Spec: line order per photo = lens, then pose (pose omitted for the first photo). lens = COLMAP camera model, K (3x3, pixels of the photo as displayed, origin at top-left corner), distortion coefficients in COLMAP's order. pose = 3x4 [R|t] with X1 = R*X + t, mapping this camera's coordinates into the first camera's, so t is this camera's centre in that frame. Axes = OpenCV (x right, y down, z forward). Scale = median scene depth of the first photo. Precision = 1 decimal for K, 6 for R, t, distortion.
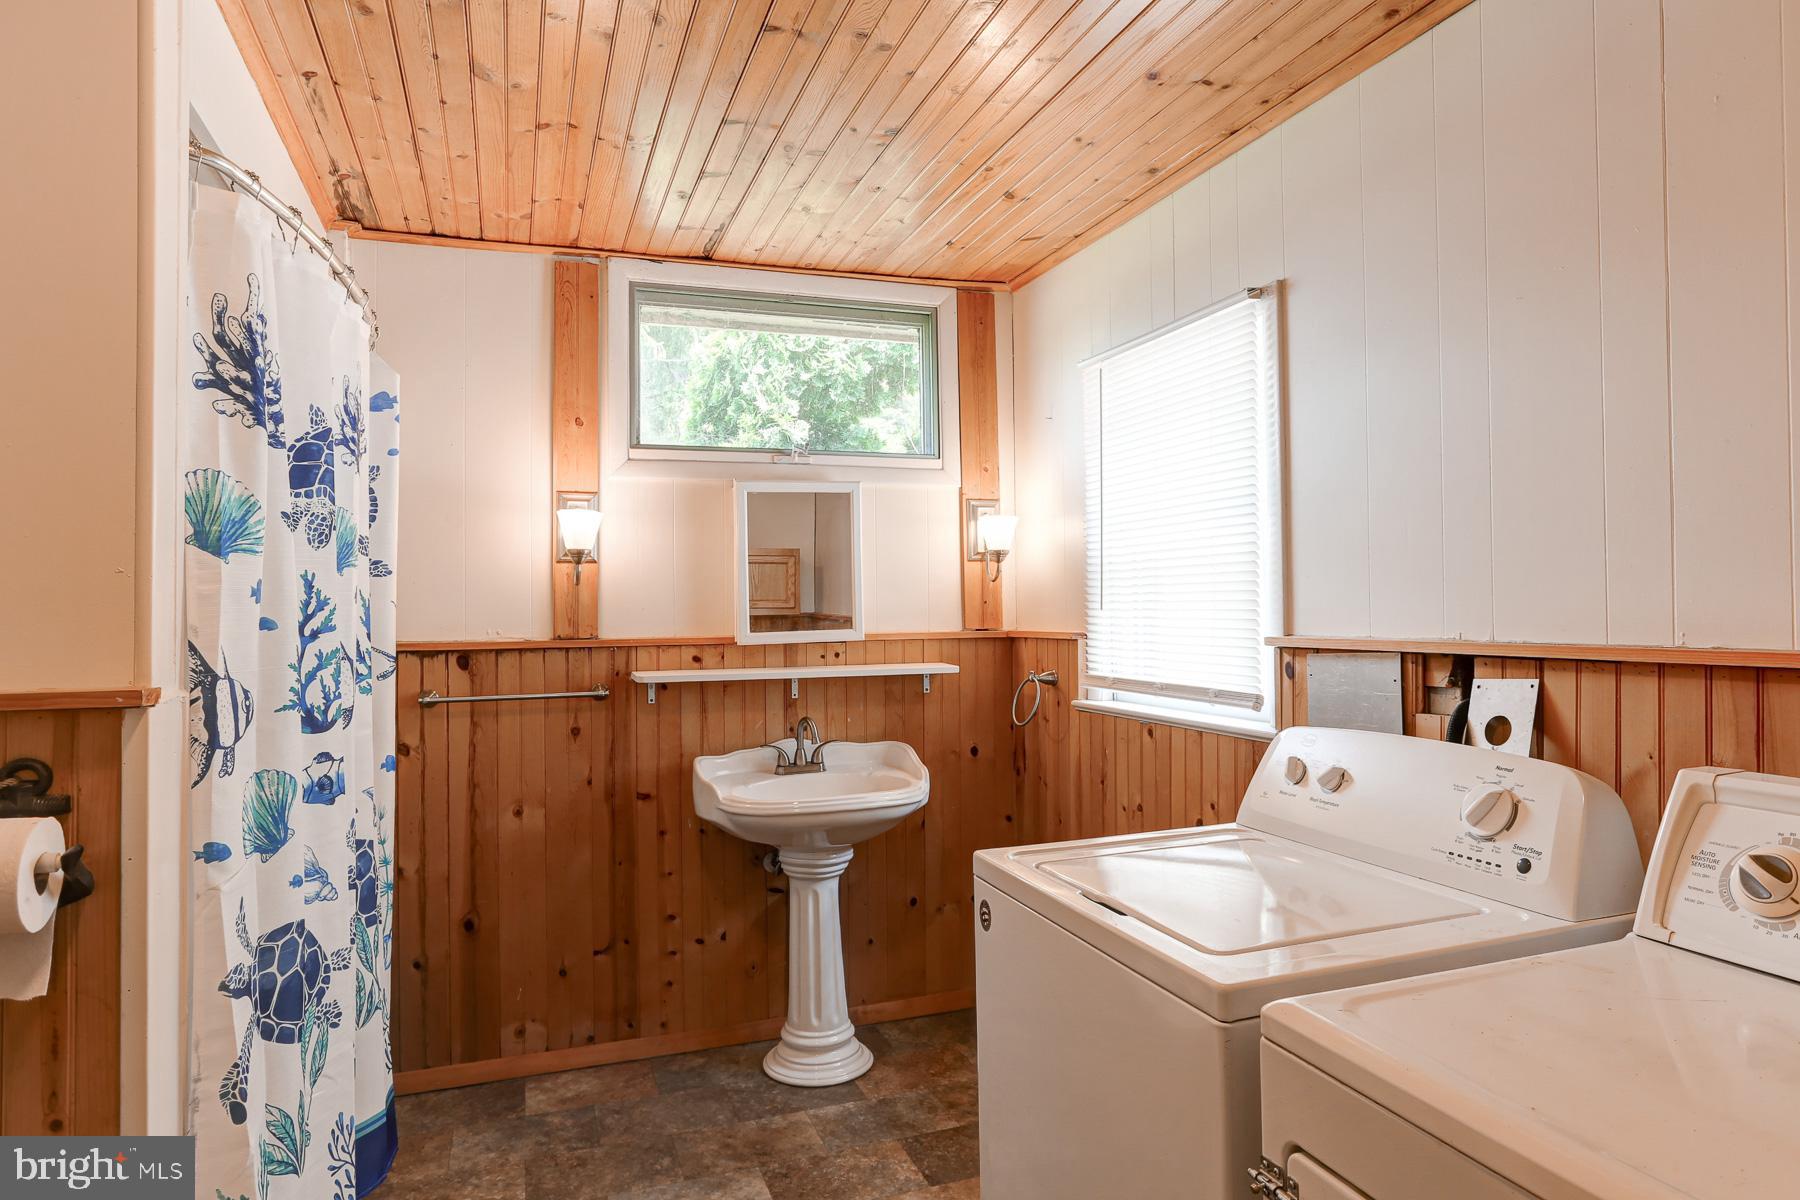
lens RADIAL K [[1067.4, 0, 900.0], [0, 1067.4, 600.0], [0, 0, 1]] dist [-0.000842, -0.000559]
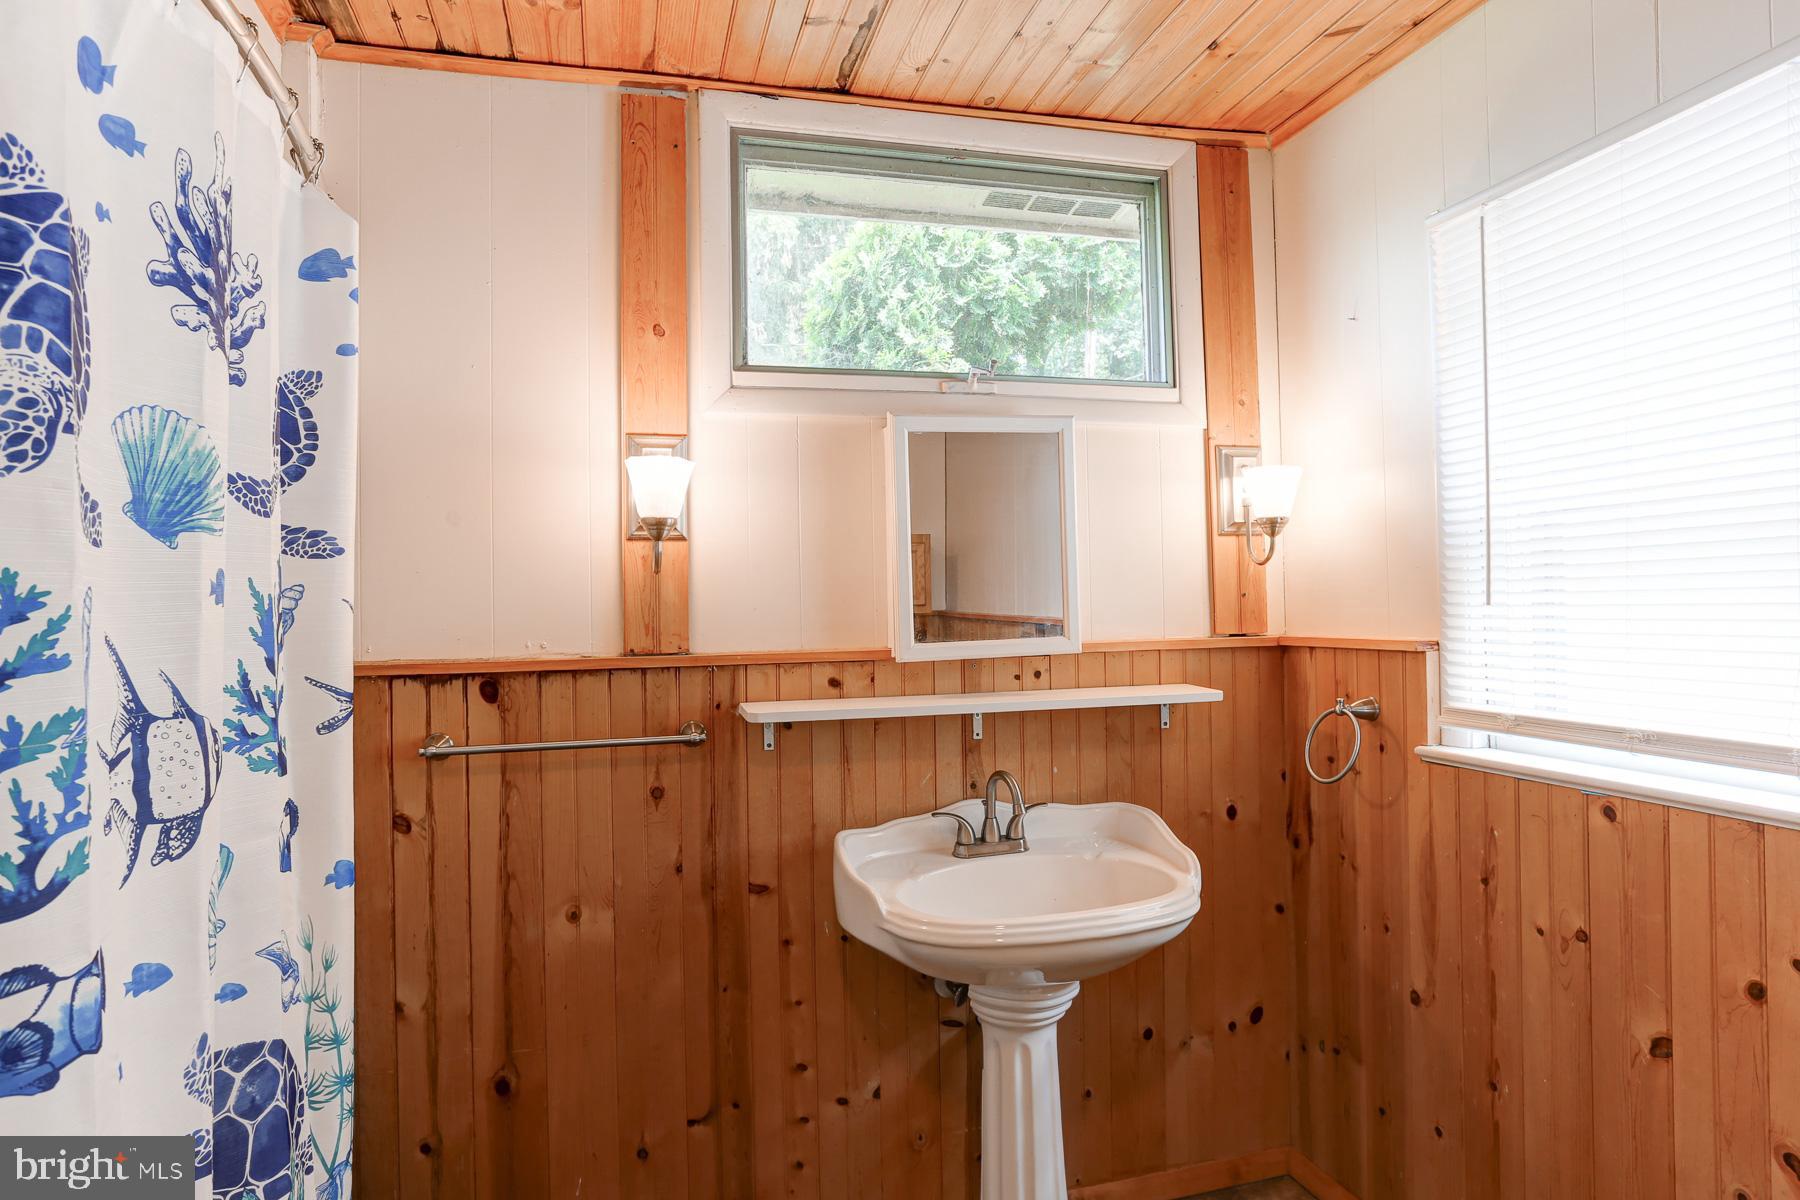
lens RADIAL K [[1014.7, 0, 910.8], [0, 1014.7, 605.1], [0, 0, 1]] dist [-0.001258, -0.000300]
pose [[0.996939, -0.008100, -0.077765, -0.093290], [0.008562, 0.999948, 0.005602, 0.003254], [0.077716, -0.006251, 0.996956, 0.370132]]
